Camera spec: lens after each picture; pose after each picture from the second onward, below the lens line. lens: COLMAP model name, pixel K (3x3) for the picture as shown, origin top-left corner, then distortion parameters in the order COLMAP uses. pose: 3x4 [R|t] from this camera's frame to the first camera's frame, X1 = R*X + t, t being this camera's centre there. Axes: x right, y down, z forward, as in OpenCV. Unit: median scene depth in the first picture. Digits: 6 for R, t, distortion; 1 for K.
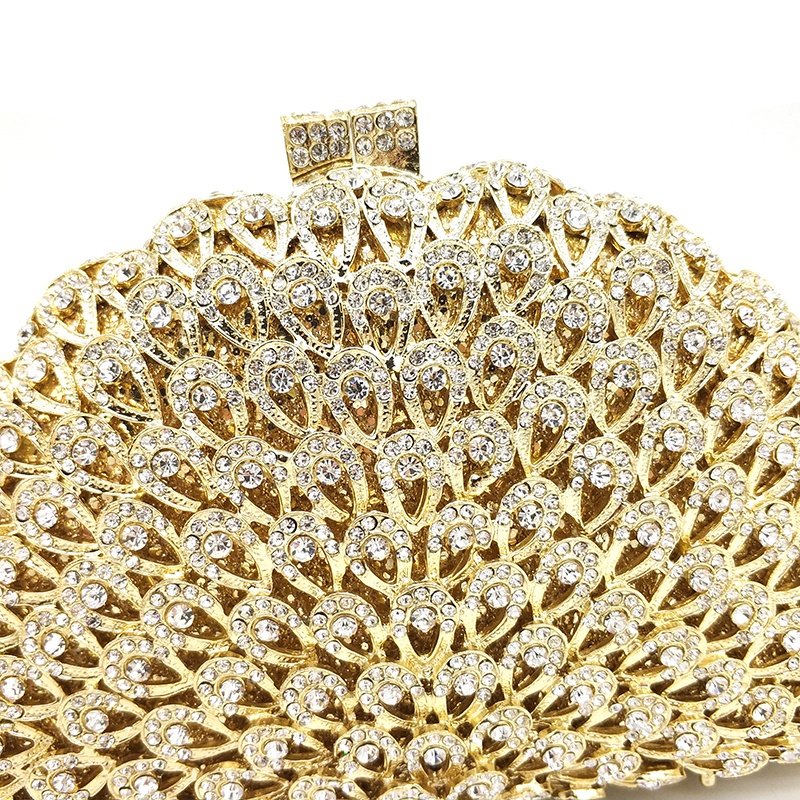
lens RADIAL K [[954.4, 0, 397.9], [0, 954.4, 416.7], [0, 0, 1]] dist [0.027821, -0.451151]
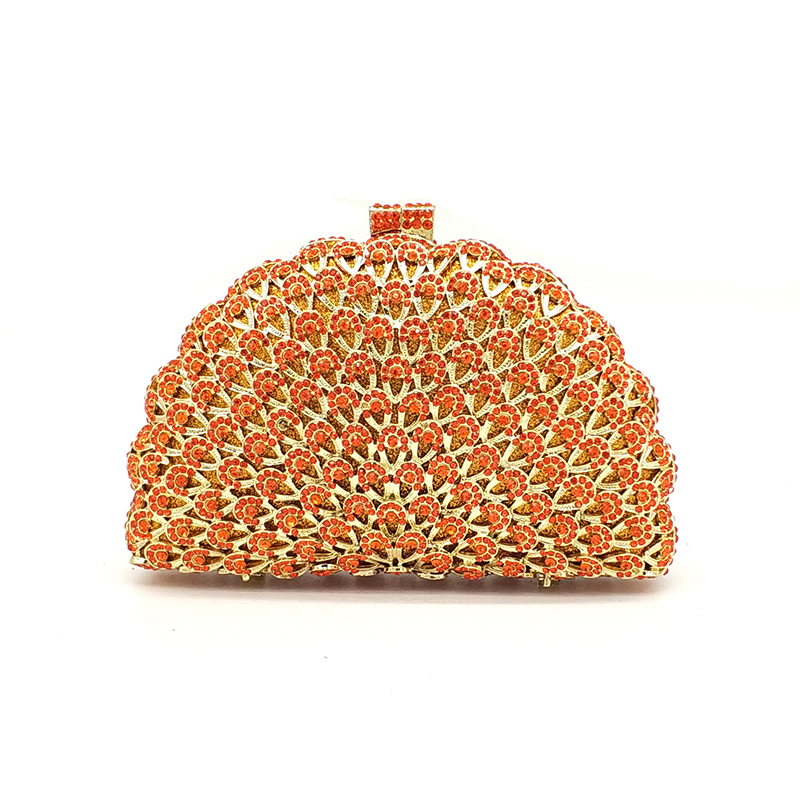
lens RADIAL K [[1778.7, 0, 473.4], [0, 1778.7, 399.2], [0, 0, 1]] dist [0.030841, 0.075972]
pose [[0.983930, 0.134498, -0.117436, 0.648266], [-0.147604, 0.982785, -0.111116, 0.520782], [0.100469, 0.126664, 0.986845, -2.888234]]
